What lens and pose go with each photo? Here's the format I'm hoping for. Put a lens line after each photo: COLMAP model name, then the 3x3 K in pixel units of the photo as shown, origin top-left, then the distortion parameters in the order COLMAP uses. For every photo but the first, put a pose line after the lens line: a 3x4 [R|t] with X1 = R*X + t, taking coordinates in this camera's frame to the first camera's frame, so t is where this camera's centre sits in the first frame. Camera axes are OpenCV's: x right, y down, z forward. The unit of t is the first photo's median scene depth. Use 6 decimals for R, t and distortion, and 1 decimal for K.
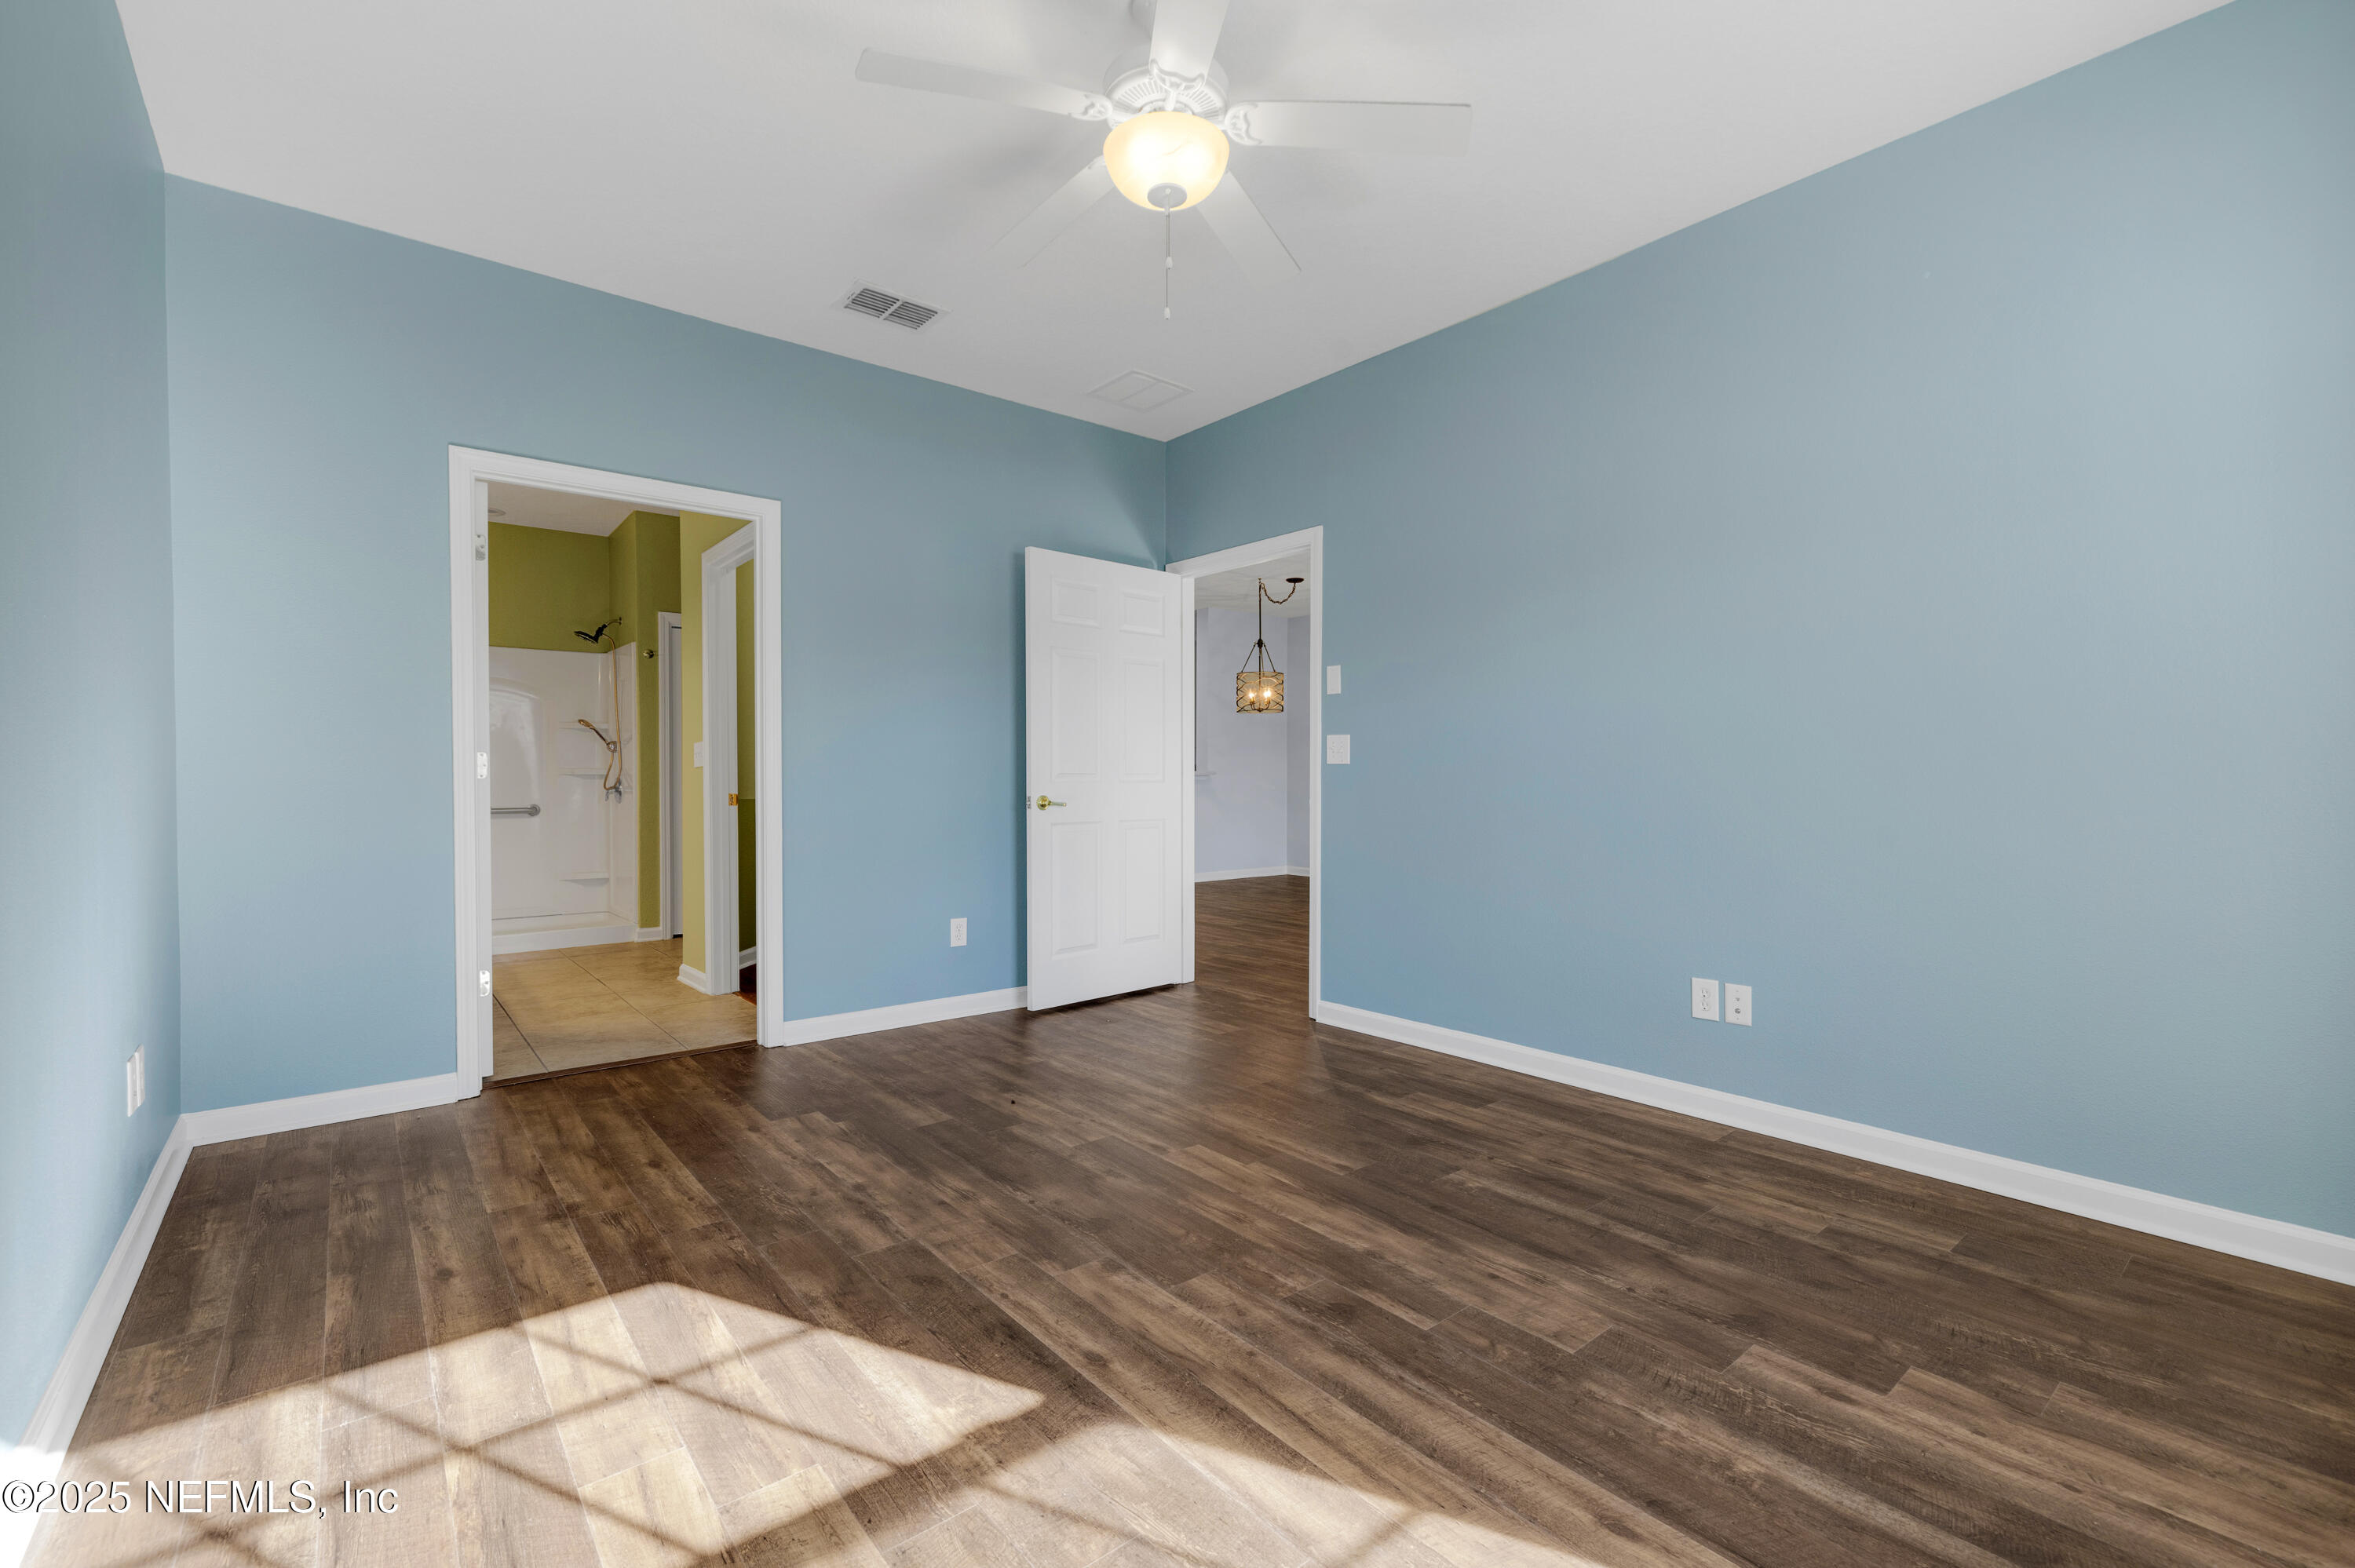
lens RADIAL K [[1013.4, 0, 1173.2], [0, 1013.4, 793.9], [0, 0, 1]] dist [0.002150, -0.000405]
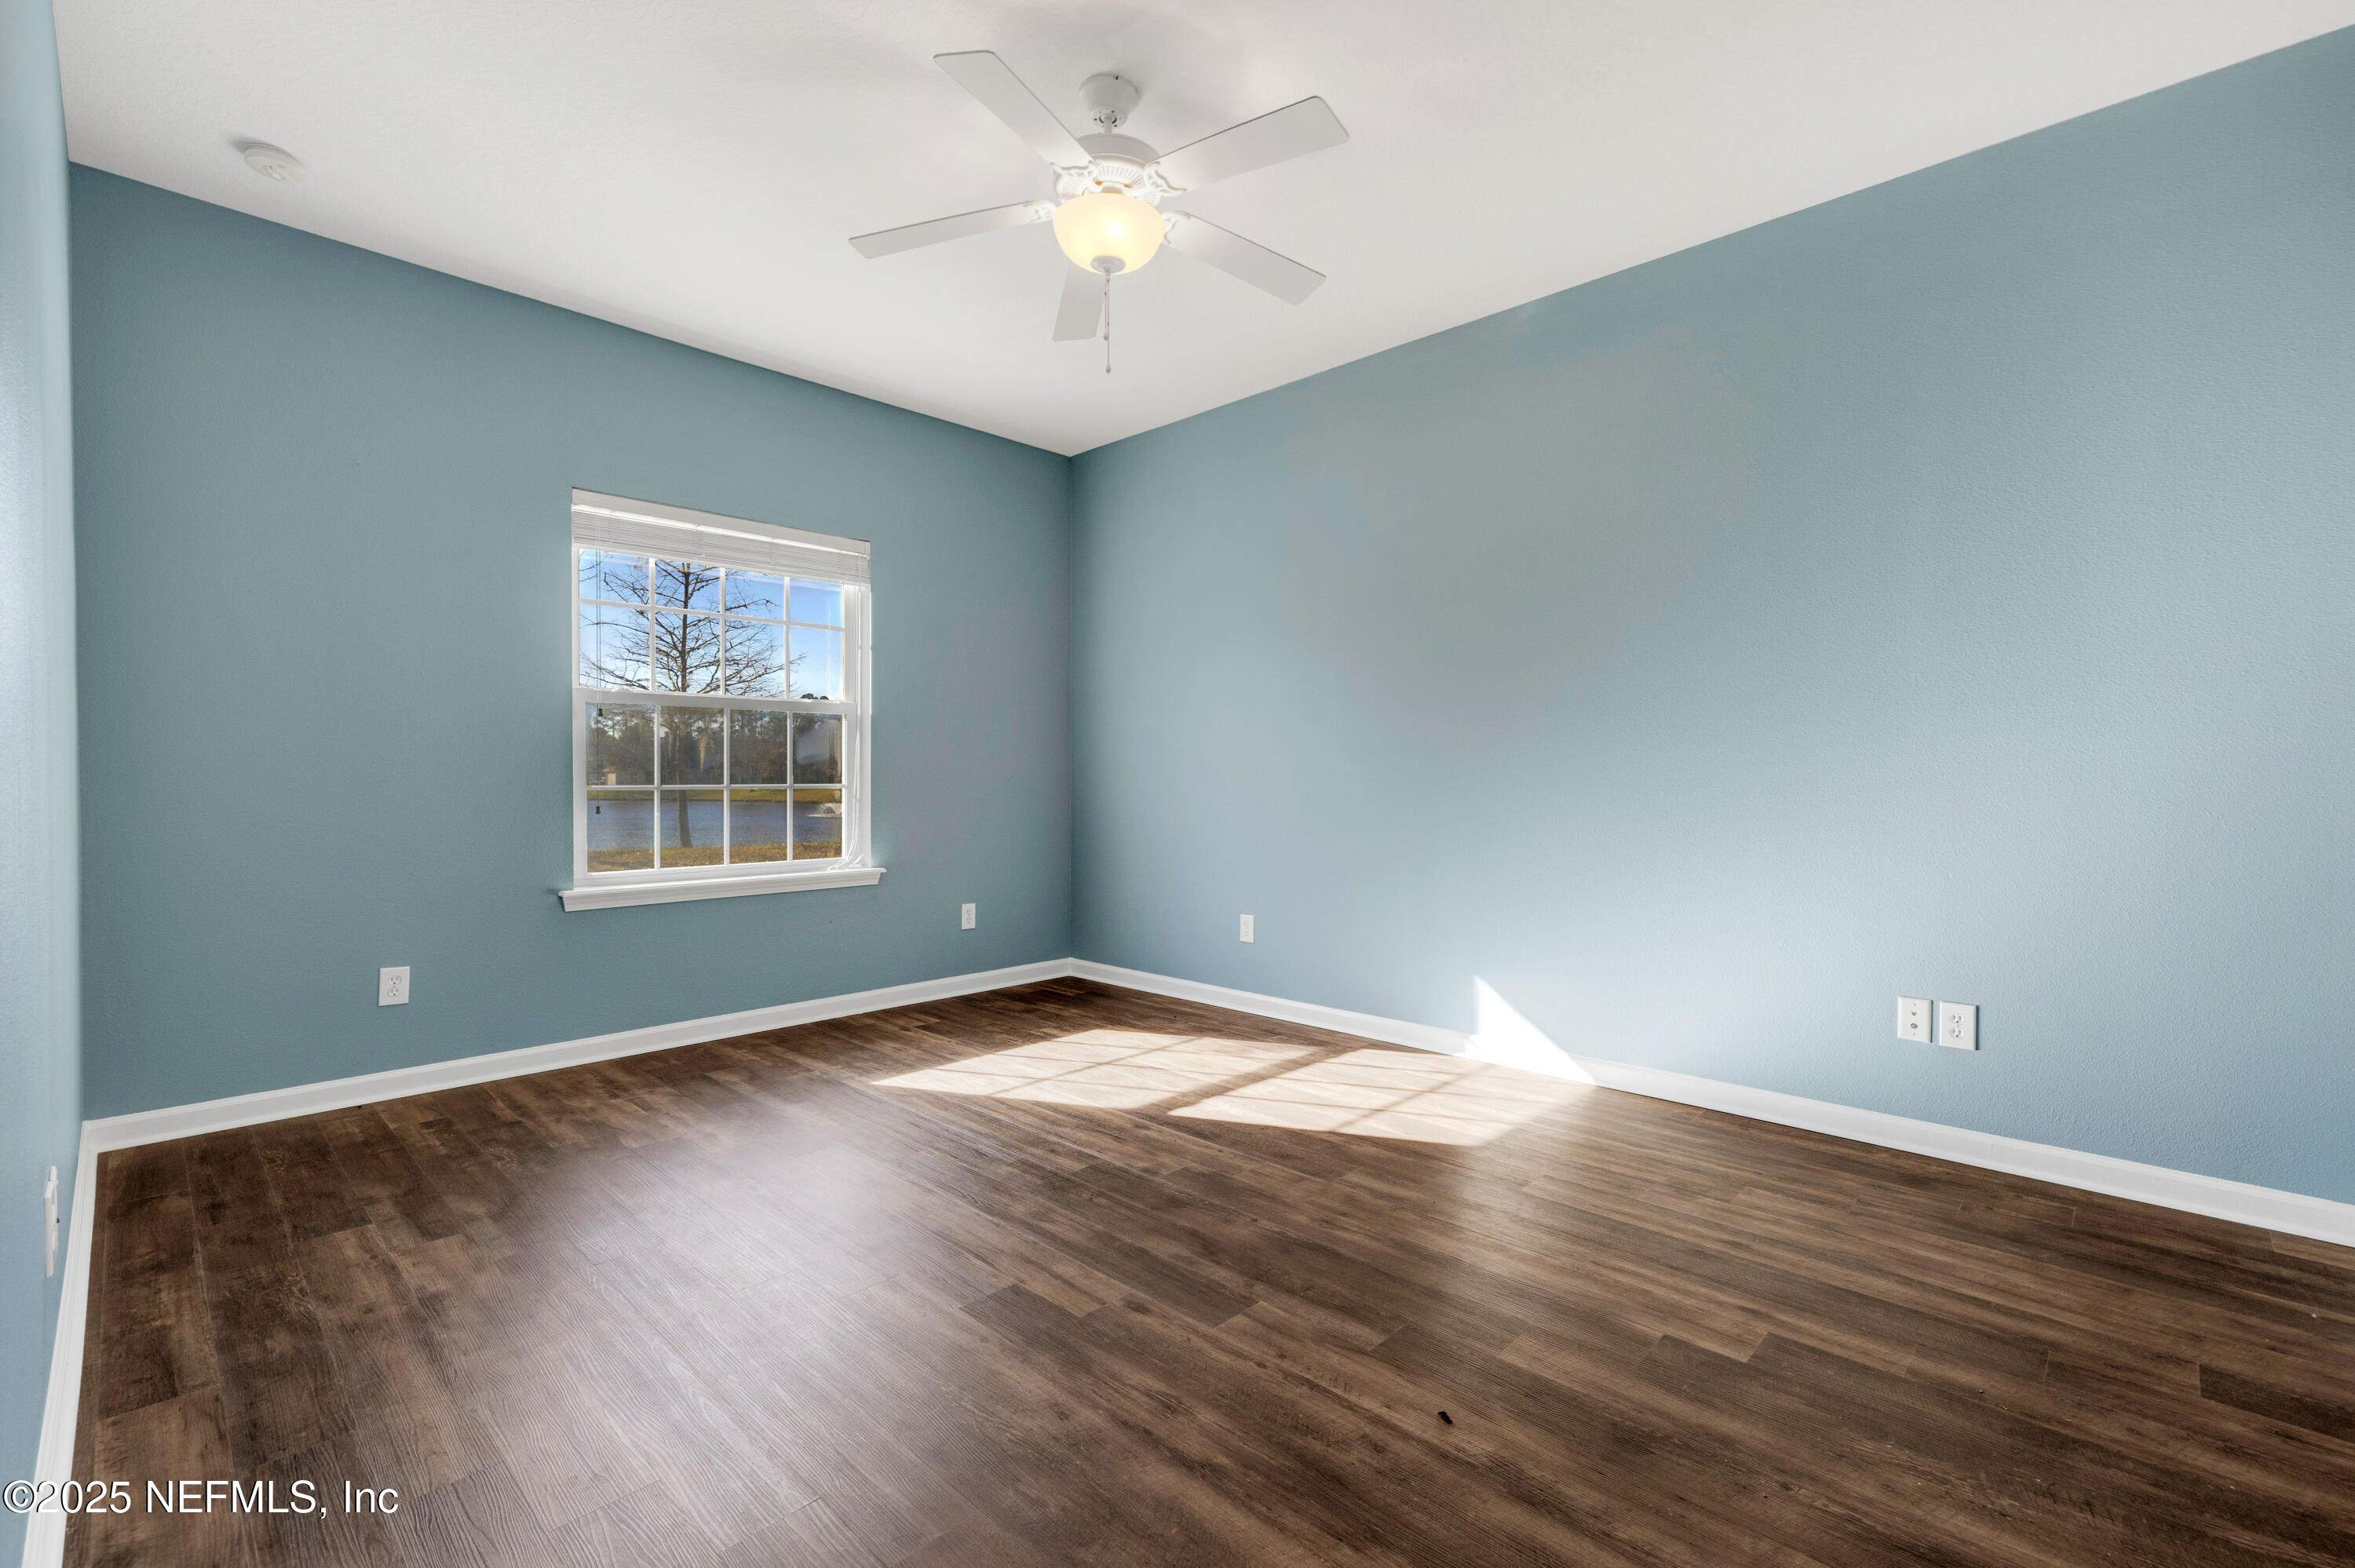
lens RADIAL K [[1013.4, 0, 1172.5], [0, 1013.4, 780.4], [0, 0, 1]] dist [0.002150, -0.000405]
pose [[-0.993708, -0.000701, -0.111998, 0.054431], [-0.002386, 0.999886, 0.014919, -0.034082], [0.111974, 0.015093, -0.993596, 2.283430]]
